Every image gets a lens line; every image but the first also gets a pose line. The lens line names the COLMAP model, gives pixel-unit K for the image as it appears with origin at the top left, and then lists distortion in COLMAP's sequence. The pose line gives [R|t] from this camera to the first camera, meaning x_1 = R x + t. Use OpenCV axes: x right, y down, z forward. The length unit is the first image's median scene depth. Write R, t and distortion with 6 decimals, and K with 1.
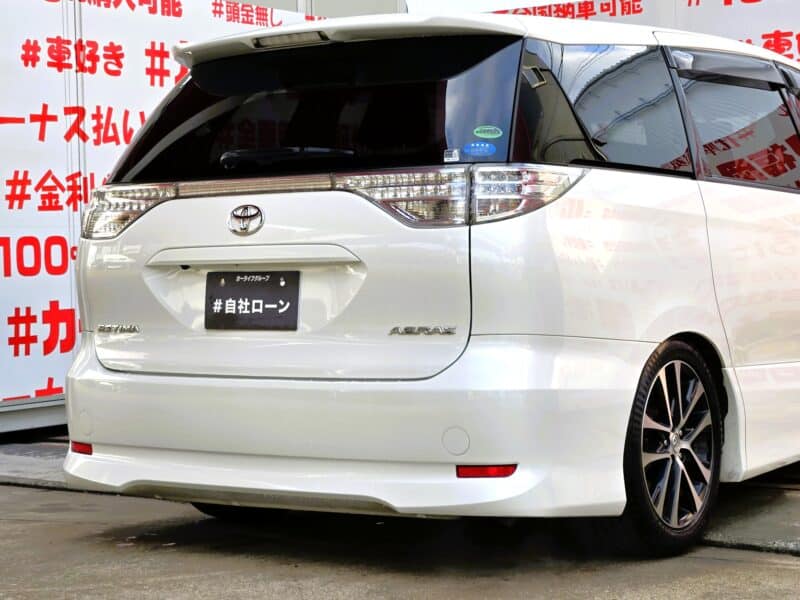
lens RADIAL K [[1806.9, 0, 372.6], [0, 1806.9, 299.5], [0, 0, 1]] dist [-0.603958, 7.648334]
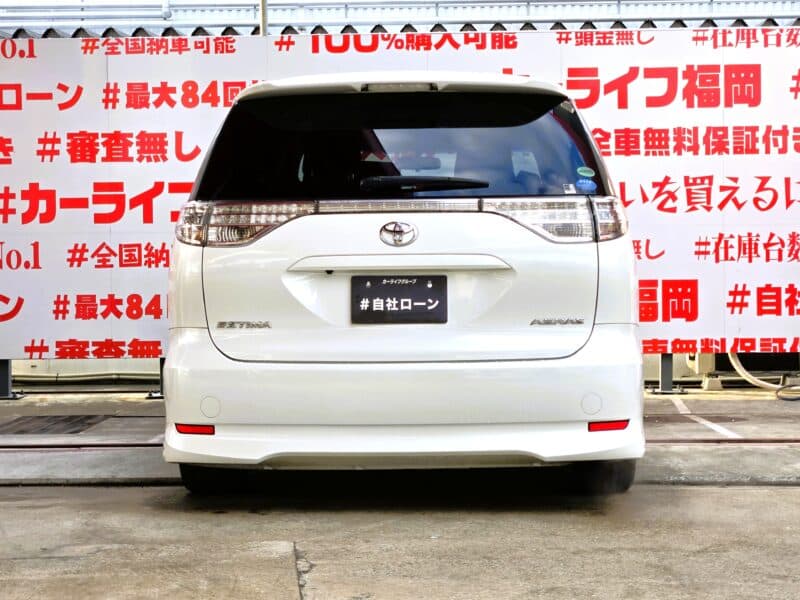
lens RADIAL K [[1856.3, 0, 400.6], [0, 1856.3, 288.6], [0, 0, 1]] dist [-0.328156, 5.309616]
pose [[0.822270, 0.002835, 0.569090, -0.500906], [0.005601, 0.999899, -0.013073, 0.006156], [-0.569070, 0.013937, 0.822171, -0.027670]]
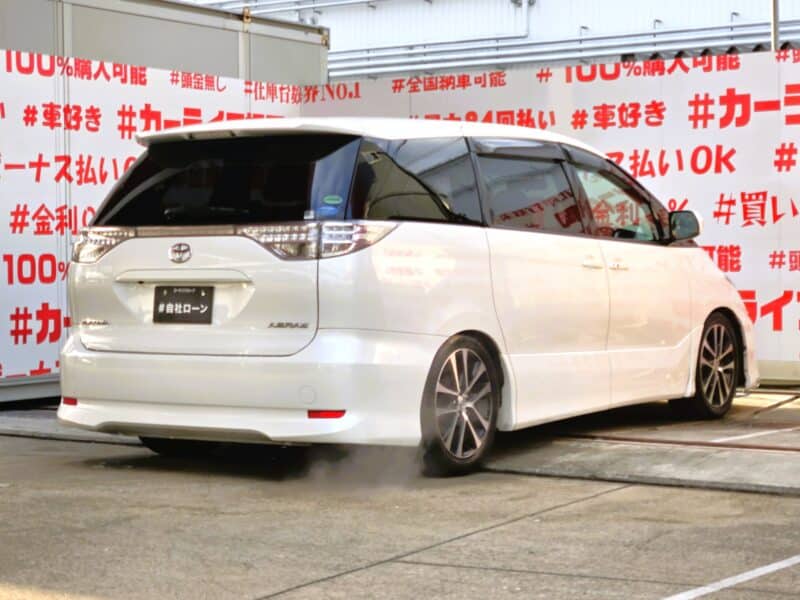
lens RADIAL K [[1856.3, 0, 400.6], [0, 1856.3, 288.6], [0, 0, 1]] dist [-0.328156, 5.309616]
pose [[0.999554, 0.014785, 0.025959, 0.049944], [-0.014531, 0.999845, -0.009965, -0.000118], [-0.026102, 0.009583, 0.999613, -0.381604]]
